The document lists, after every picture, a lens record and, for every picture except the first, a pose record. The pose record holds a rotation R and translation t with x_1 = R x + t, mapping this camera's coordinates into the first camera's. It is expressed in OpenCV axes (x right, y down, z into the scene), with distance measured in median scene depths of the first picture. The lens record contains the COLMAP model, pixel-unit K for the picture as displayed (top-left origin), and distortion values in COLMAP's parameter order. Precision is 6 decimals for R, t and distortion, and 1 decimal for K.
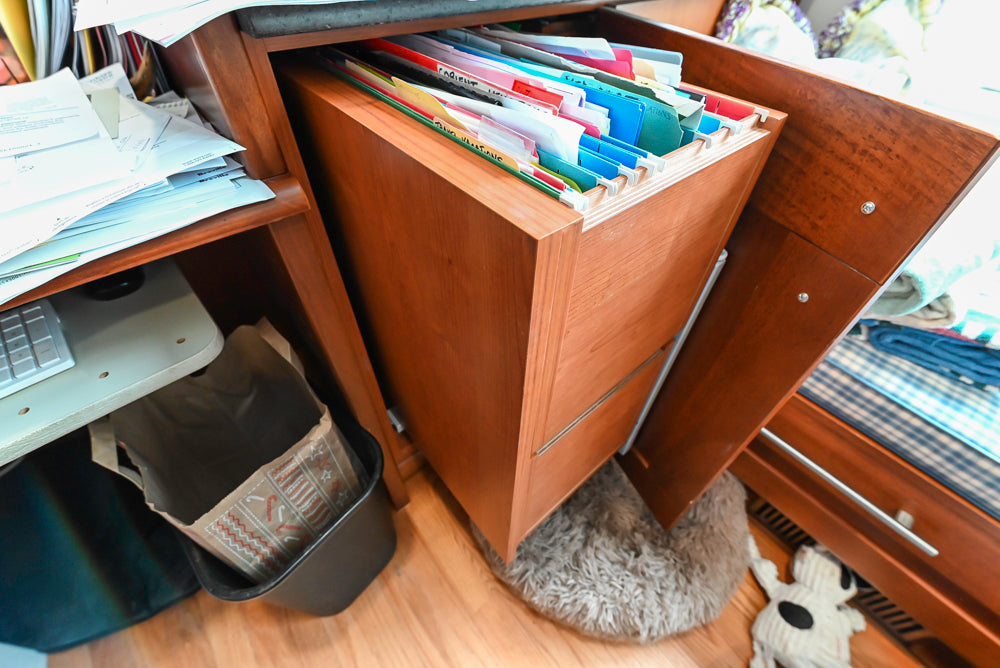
lens RADIAL K [[414.1, 0, 503.1], [0, 414.1, 323.9], [0, 0, 1]] dist [-0.002134, -0.006434]
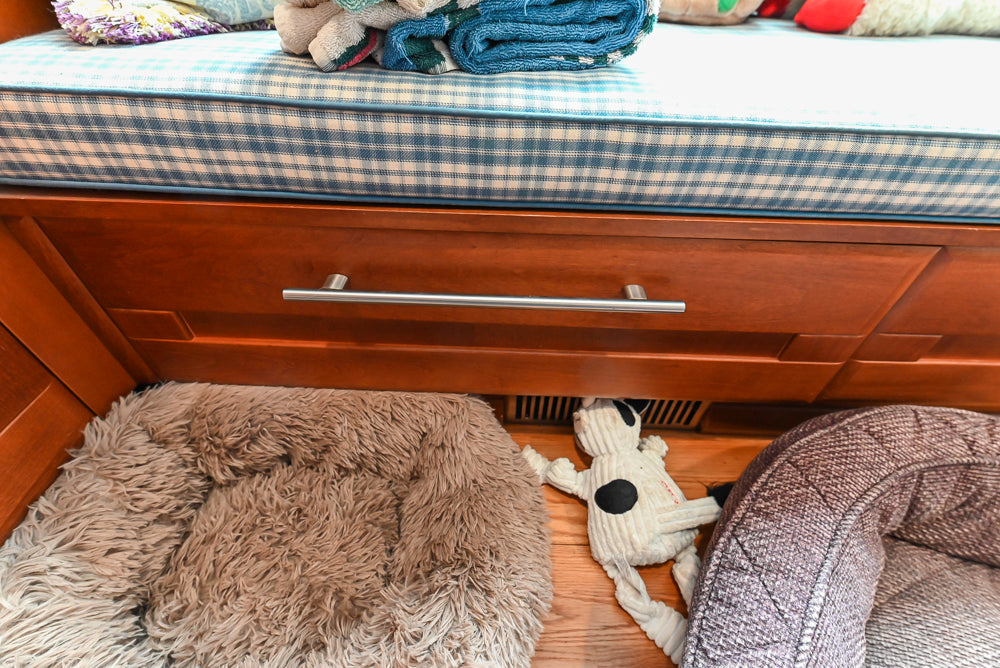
lens RADIAL K [[414.1, 0, 503.1], [0, 414.1, 323.9], [0, 0, 1]] dist [-0.002134, -0.006434]
pose [[0.661531, -0.507410, 0.552188, 0.420004], [0.529191, 0.837584, 0.135682, 0.314000], [-0.531351, 0.202455, 0.822605, 0.562264]]
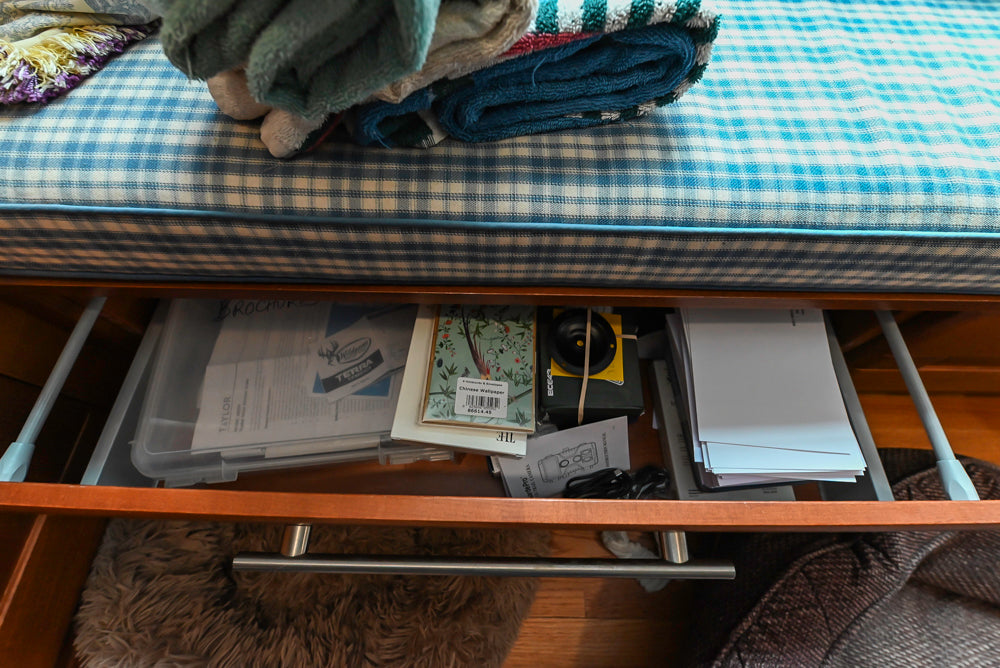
lens RADIAL K [[414.1, 0, 503.1], [0, 414.1, 323.9], [0, 0, 1]] dist [-0.002134, -0.006434]
pose [[0.661290, -0.681188, 0.314130, 0.644720], [0.542112, 0.723426, 0.427515, 0.026824], [-0.518469, -0.112418, 0.847675, 0.548687]]
